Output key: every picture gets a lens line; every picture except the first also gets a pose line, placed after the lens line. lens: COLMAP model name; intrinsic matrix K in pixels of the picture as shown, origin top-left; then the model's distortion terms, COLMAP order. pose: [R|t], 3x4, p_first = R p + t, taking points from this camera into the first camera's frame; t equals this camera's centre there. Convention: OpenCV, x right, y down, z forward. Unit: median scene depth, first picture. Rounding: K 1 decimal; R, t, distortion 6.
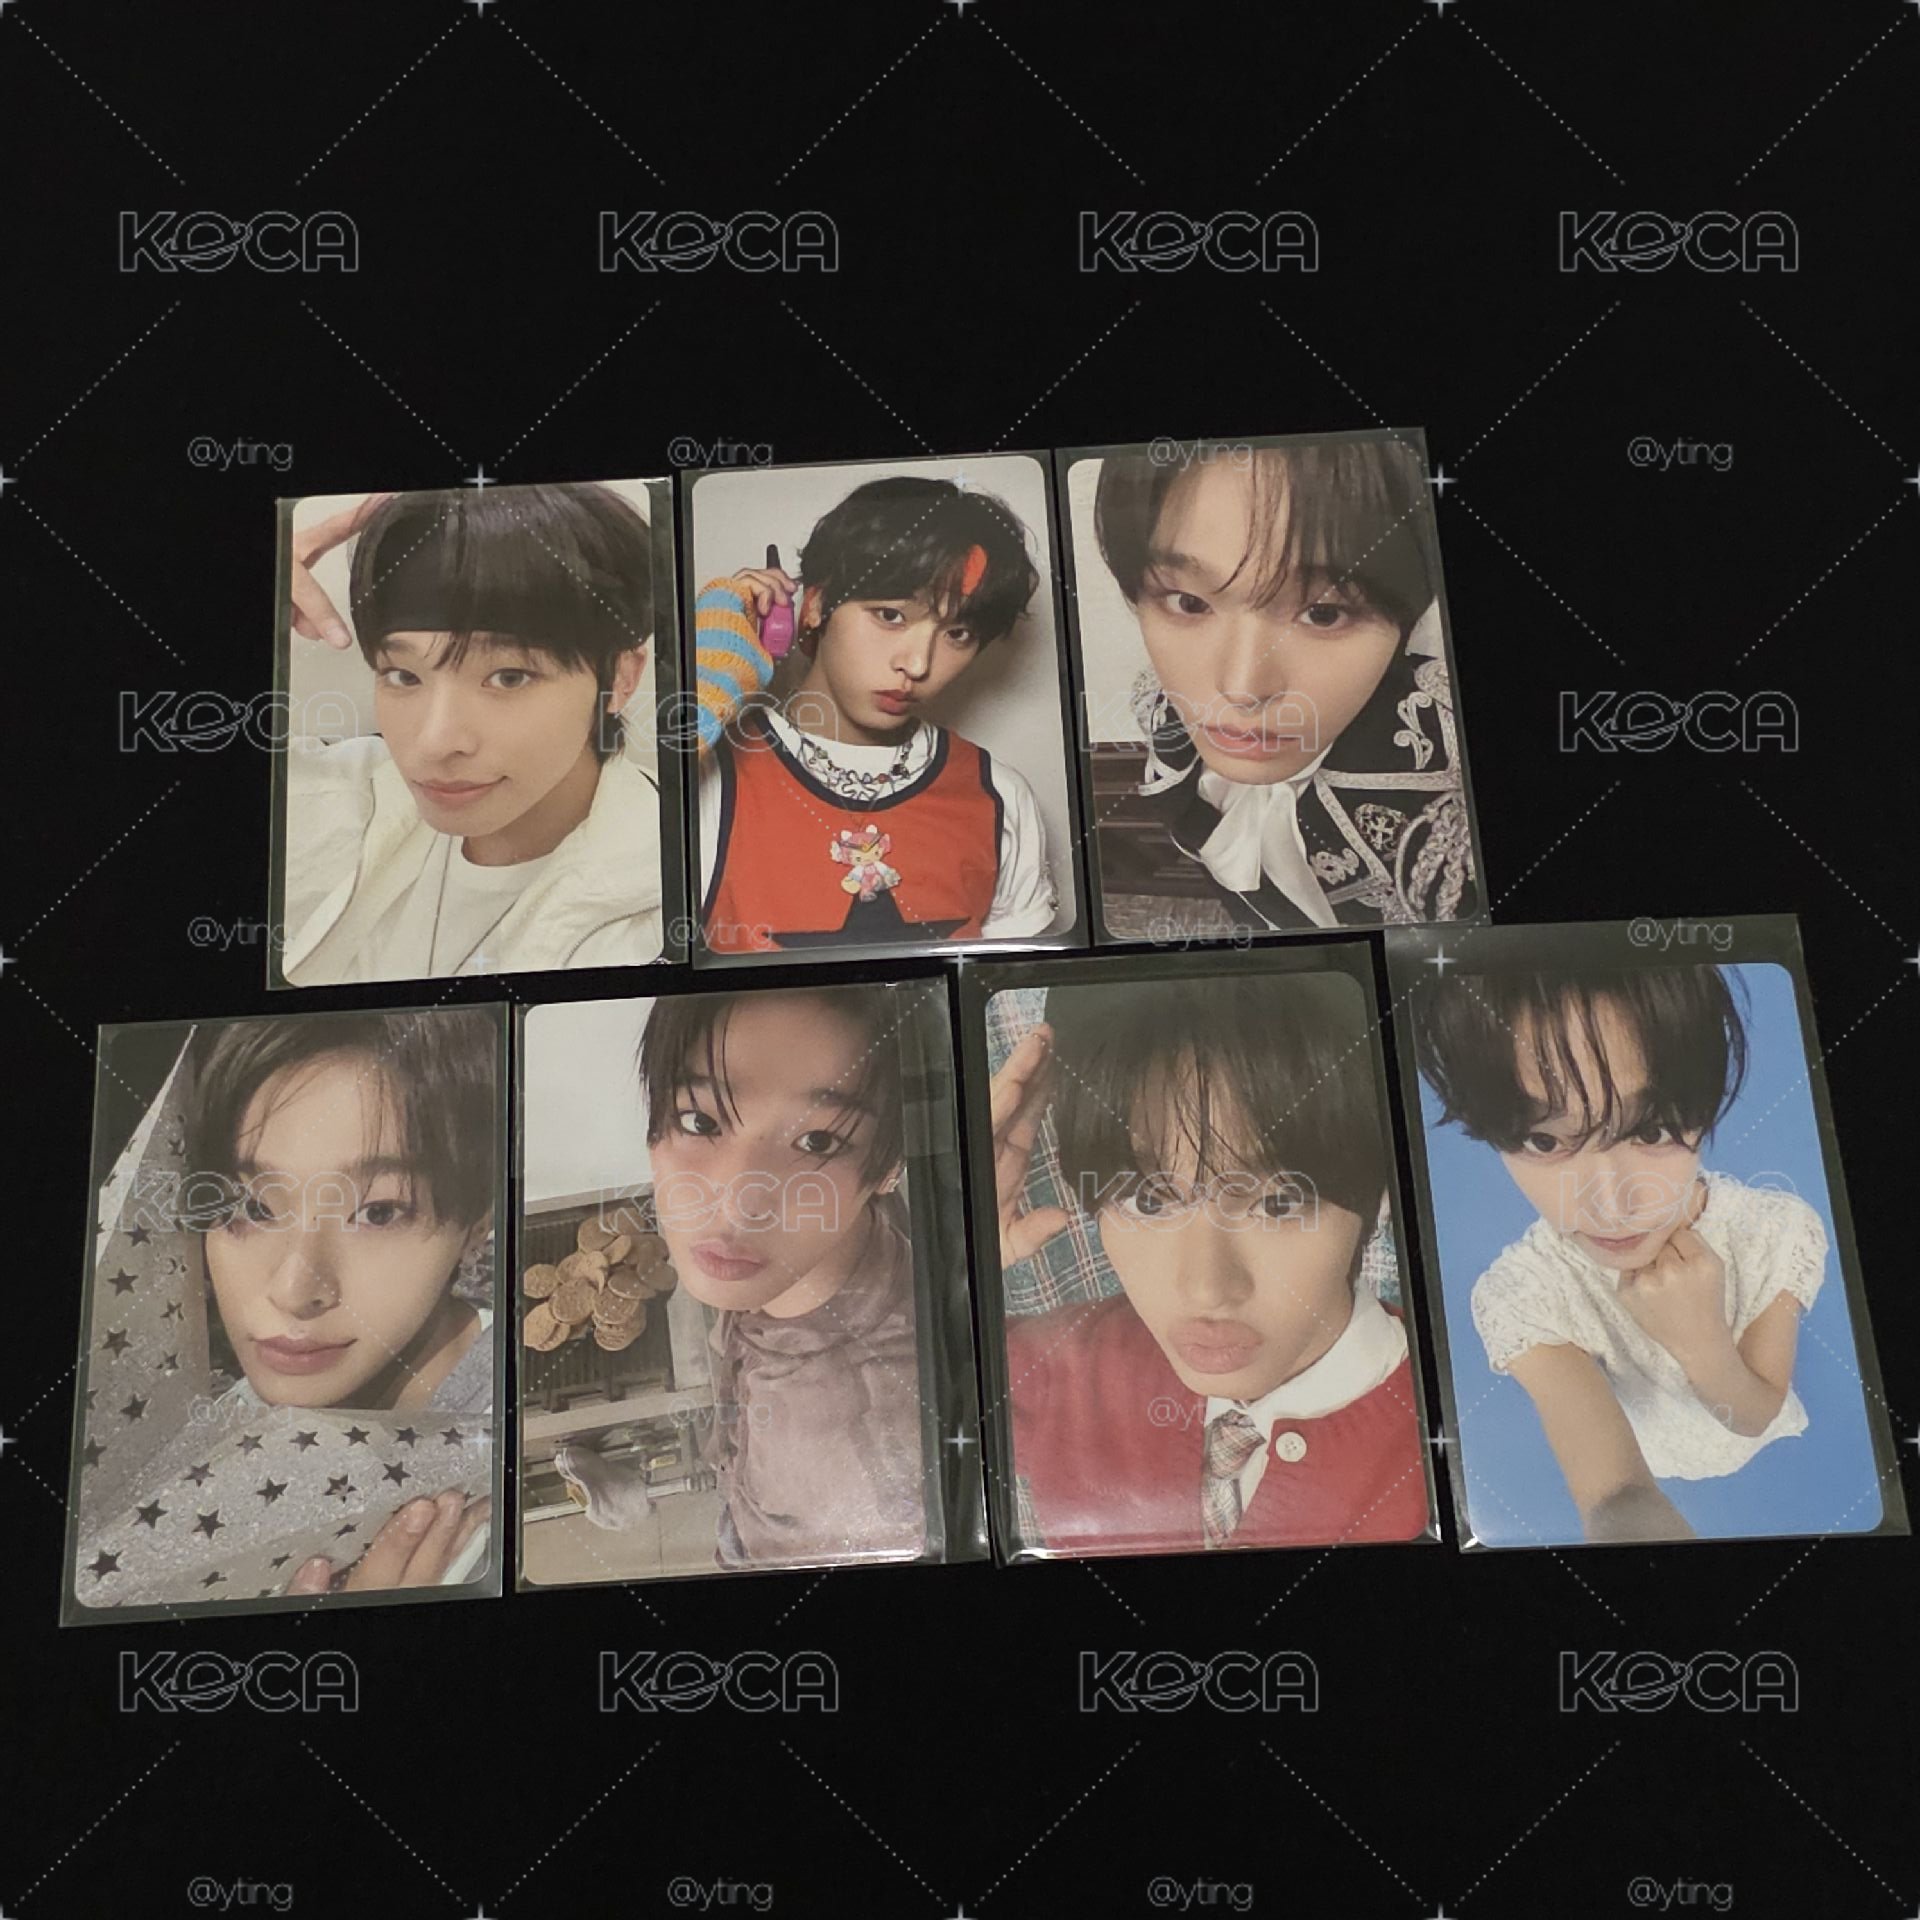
lens RADIAL K [[1725.8, 0, 960.0], [0, 1725.8, 960.0], [0, 0, 1]] dist [0.000904, -0.001202]
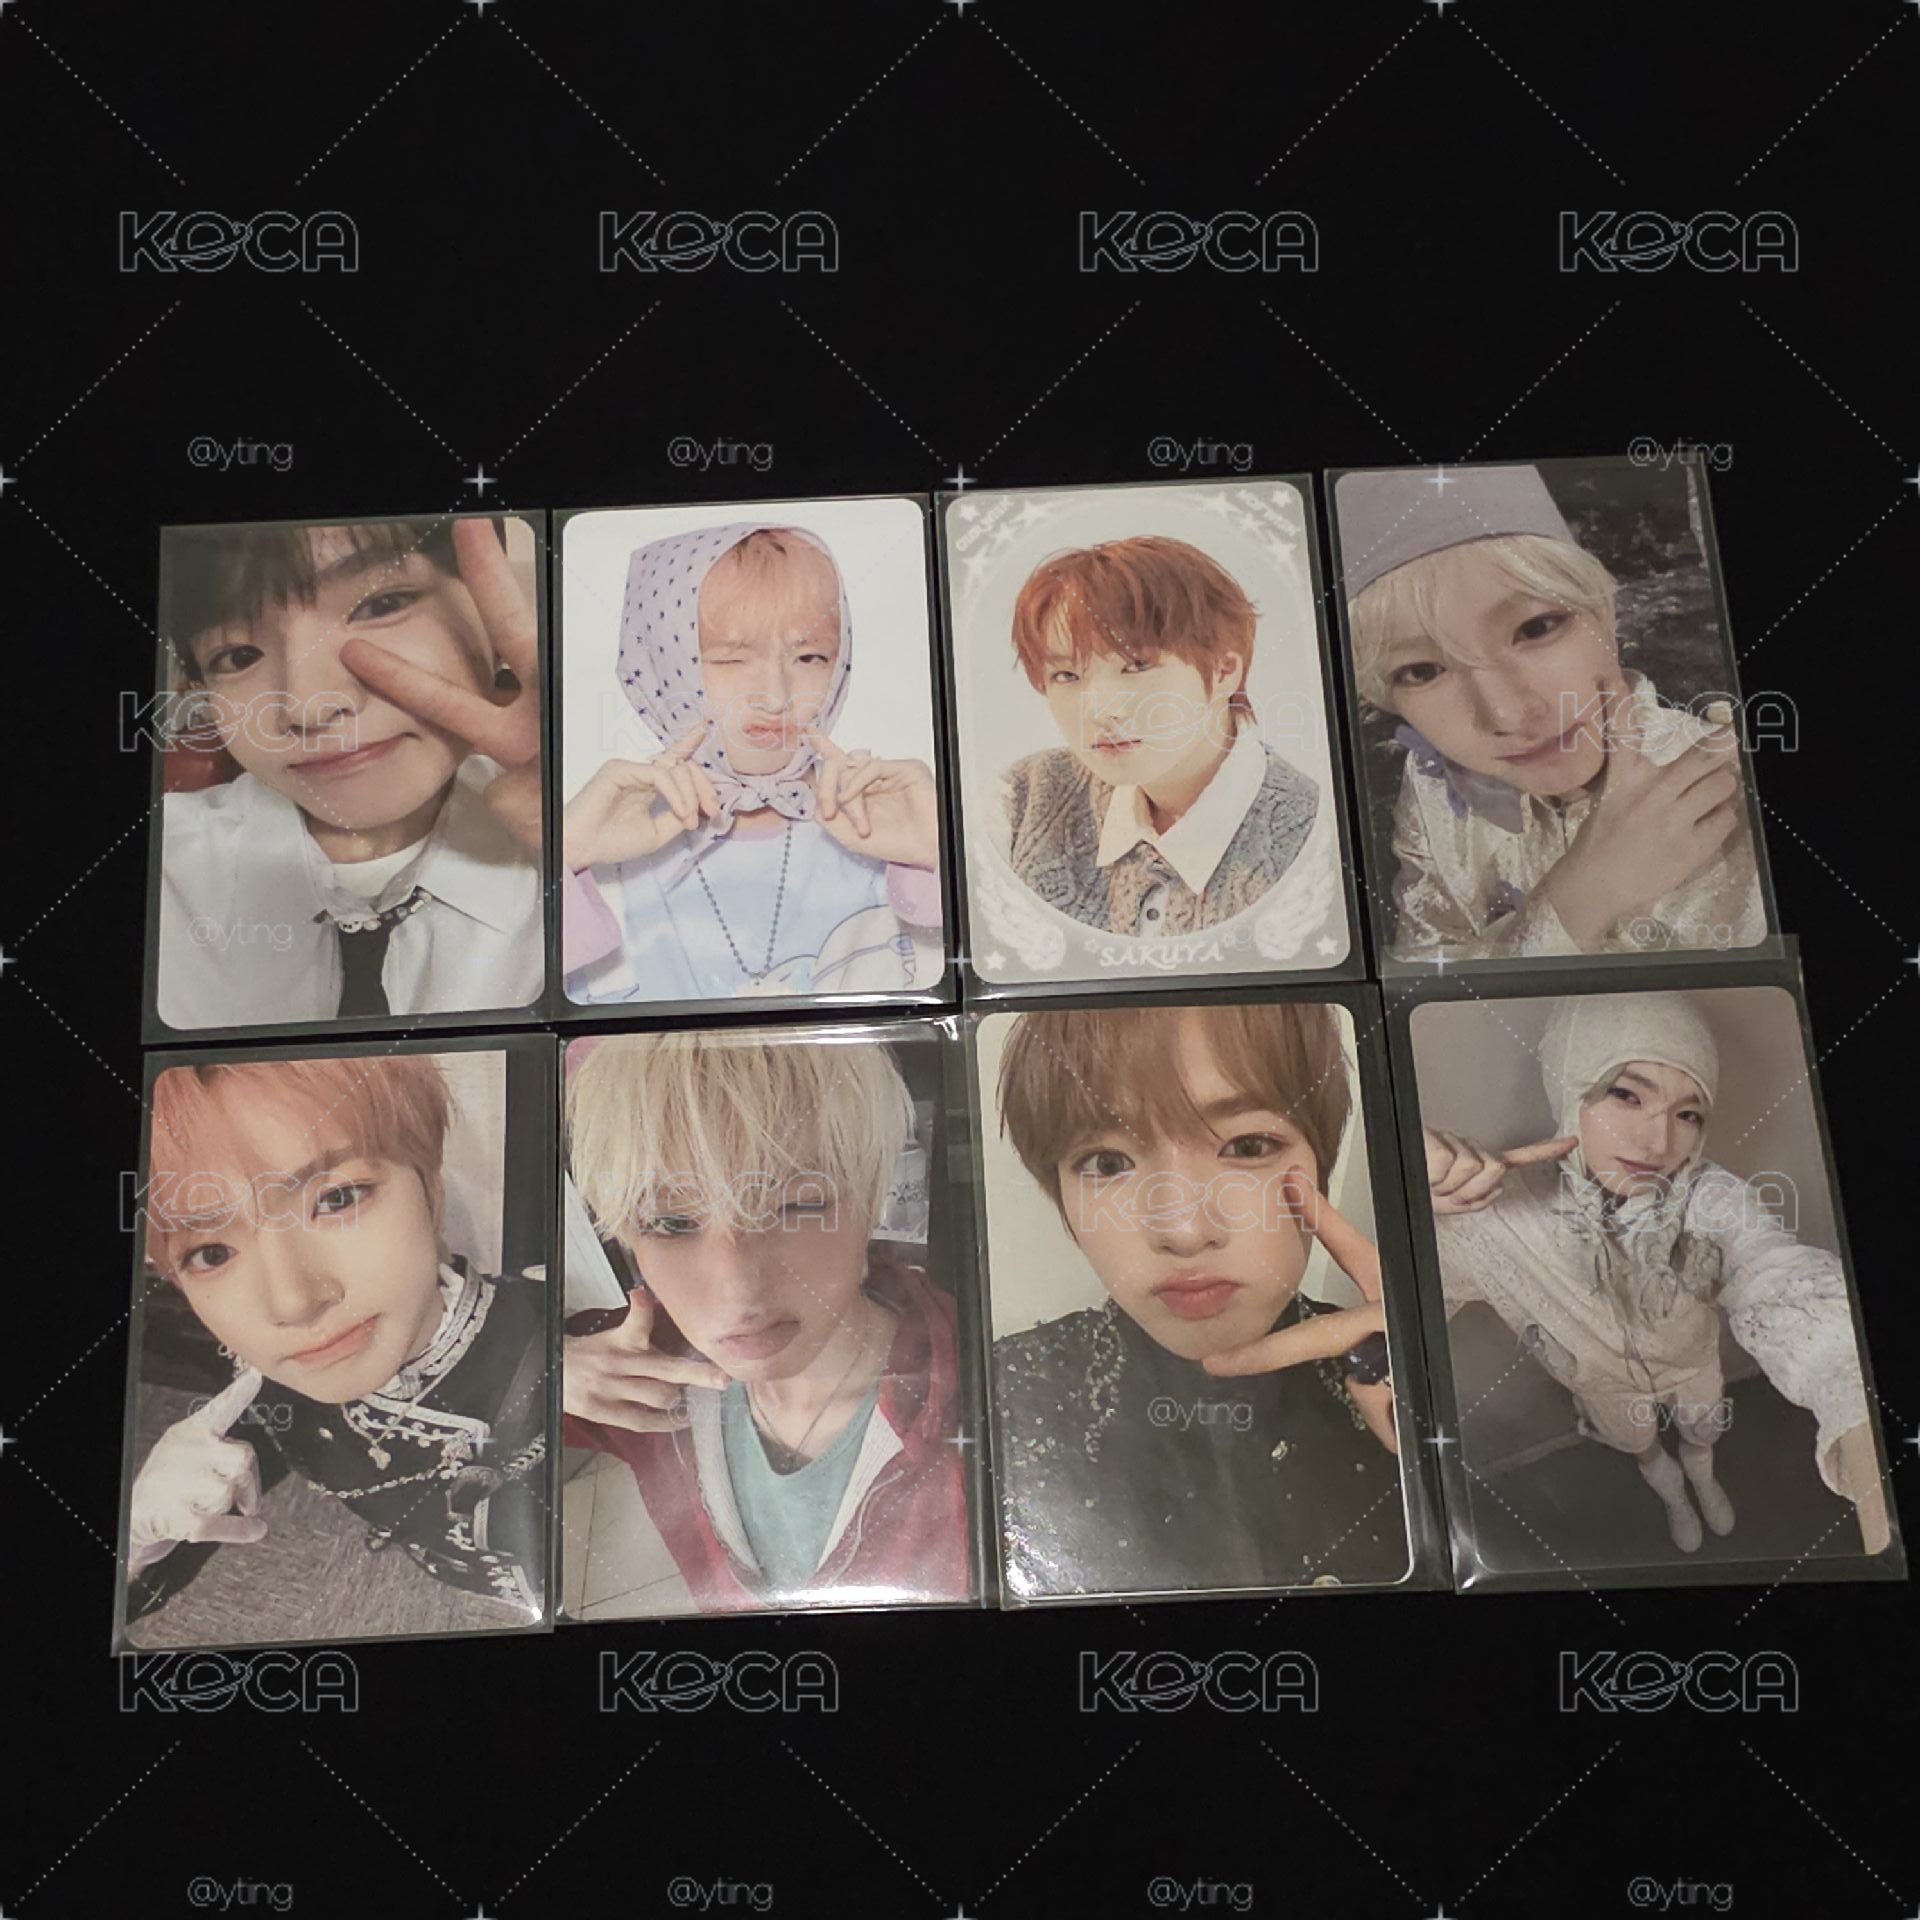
lens RADIAL K [[1725.8, 0, 960.0], [0, 1725.8, 960.0], [0, 0, 1]] dist [0.000904, -0.001202]
pose [[1.000000, -0.000060, 0.000153, -0.278335], [0.000060, 1.000000, 0.000002, -0.000012], [-0.000153, -0.000002, 1.000000, 0.000027]]
